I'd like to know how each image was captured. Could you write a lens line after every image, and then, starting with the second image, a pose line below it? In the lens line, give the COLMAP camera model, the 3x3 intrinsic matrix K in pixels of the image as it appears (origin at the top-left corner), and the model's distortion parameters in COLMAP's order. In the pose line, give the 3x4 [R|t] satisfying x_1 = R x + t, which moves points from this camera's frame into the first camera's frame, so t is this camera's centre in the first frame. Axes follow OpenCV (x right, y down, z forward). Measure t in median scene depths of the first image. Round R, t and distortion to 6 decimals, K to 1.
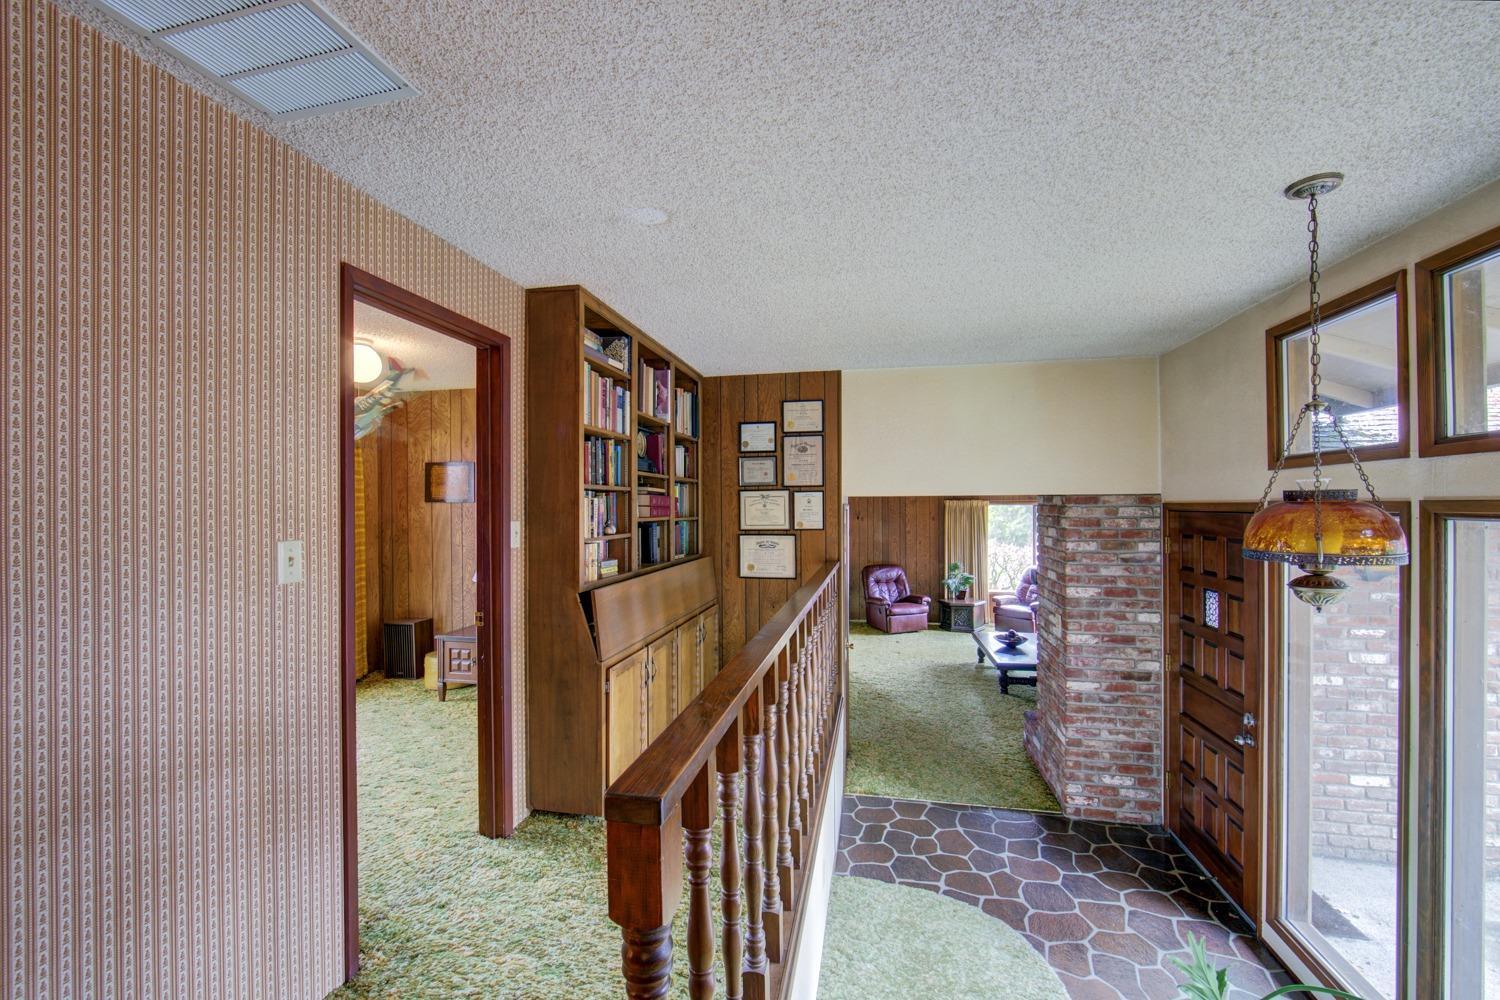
lens RADIAL K [[607.2, 0, 752.2], [0, 607.2, 501.7], [0, 0, 1]] dist [-0.006942, 0.000024]
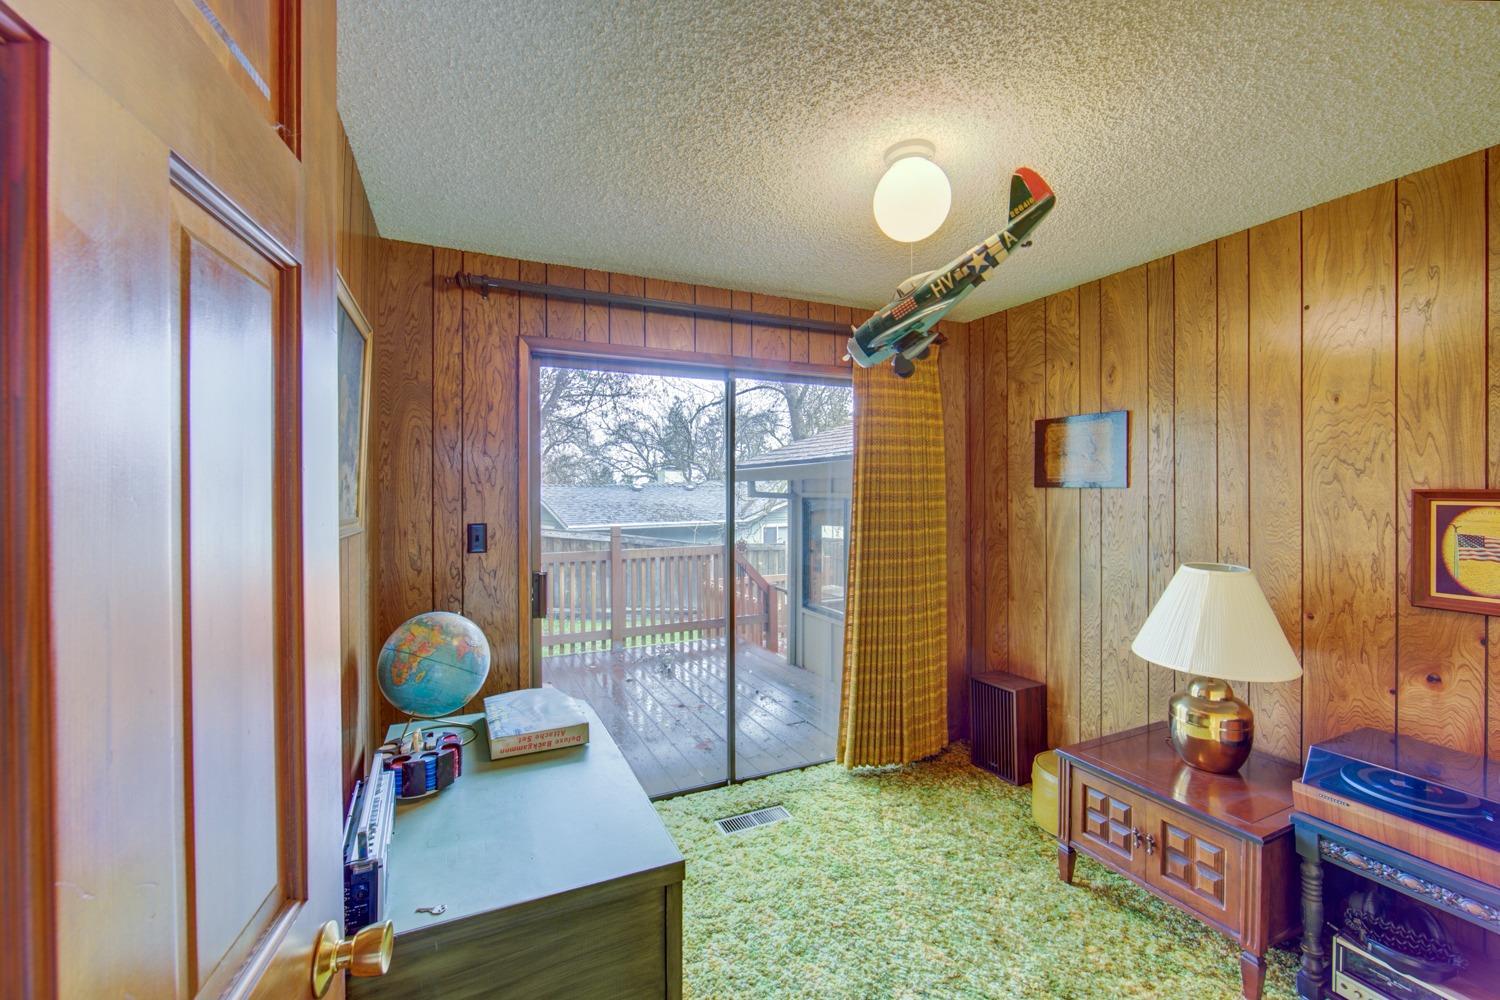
lens RADIAL K [[607.2, 0, 752.2], [0, 607.2, 501.7], [0, 0, 1]] dist [-0.006942, 0.000024]
pose [[0.602229, 0.011954, -0.798234, -0.233574], [0.002824, 0.999850, 0.017103, 0.004246], [0.798318, -0.012554, 0.602105, 0.423402]]
